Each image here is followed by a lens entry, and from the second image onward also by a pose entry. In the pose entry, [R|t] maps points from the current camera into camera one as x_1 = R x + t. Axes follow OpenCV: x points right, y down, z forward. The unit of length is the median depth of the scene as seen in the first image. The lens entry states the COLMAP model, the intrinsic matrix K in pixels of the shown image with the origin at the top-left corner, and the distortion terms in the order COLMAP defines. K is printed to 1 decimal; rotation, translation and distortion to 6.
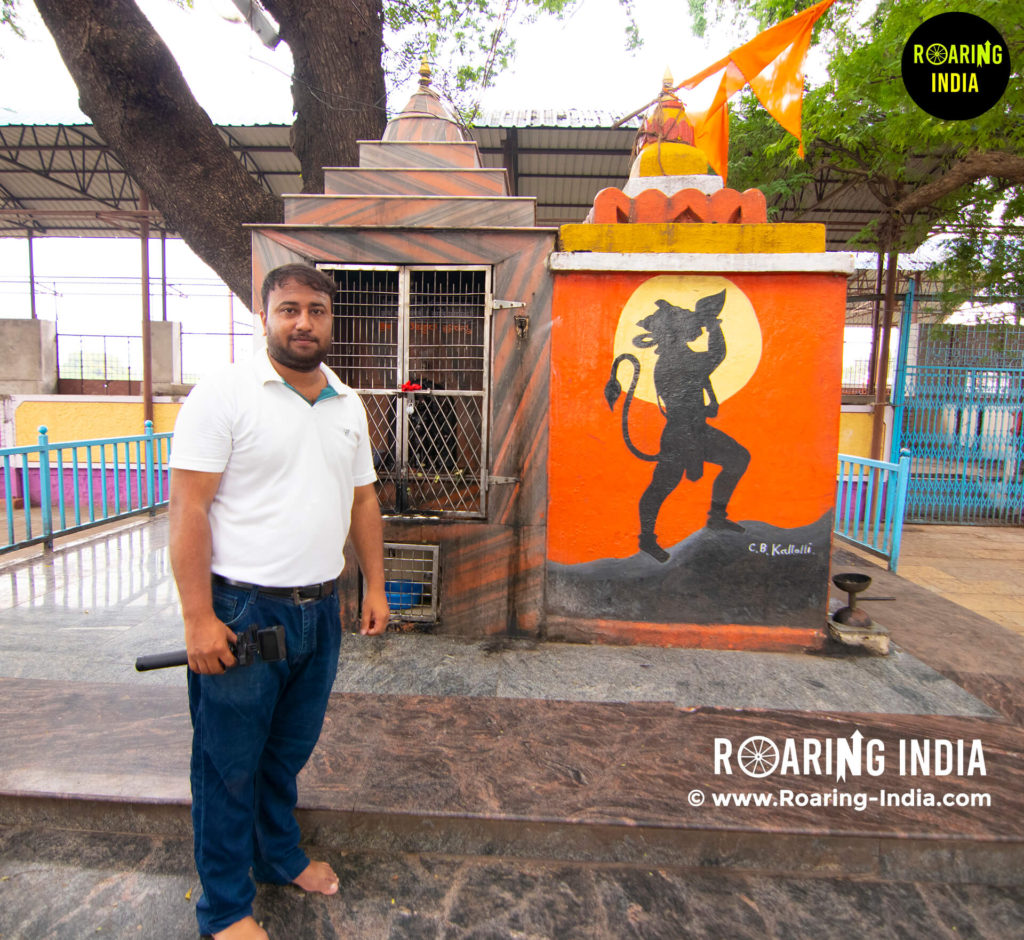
lens RADIAL K [[705.5, 0, 512.0], [0, 705.5, 470.0], [0, 0, 1]] dist [0.001242, -0.030189]
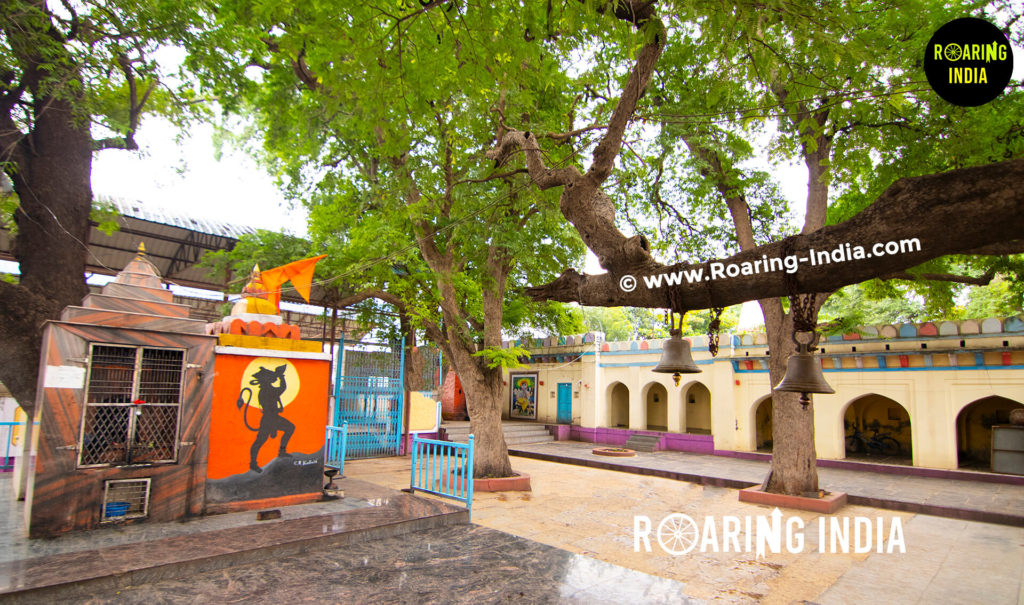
lens RADIAL K [[624.4, 0, 512.0], [0, 624.4, 302.5], [0, 0, 1]] dist [-0.019052, -0.000234]
pose [[0.703147, 0.087711, 0.705614, -0.725318], [0.067607, 0.979620, -0.189142, 0.017668], [-0.707823, 0.180699, 0.682887, -1.164896]]
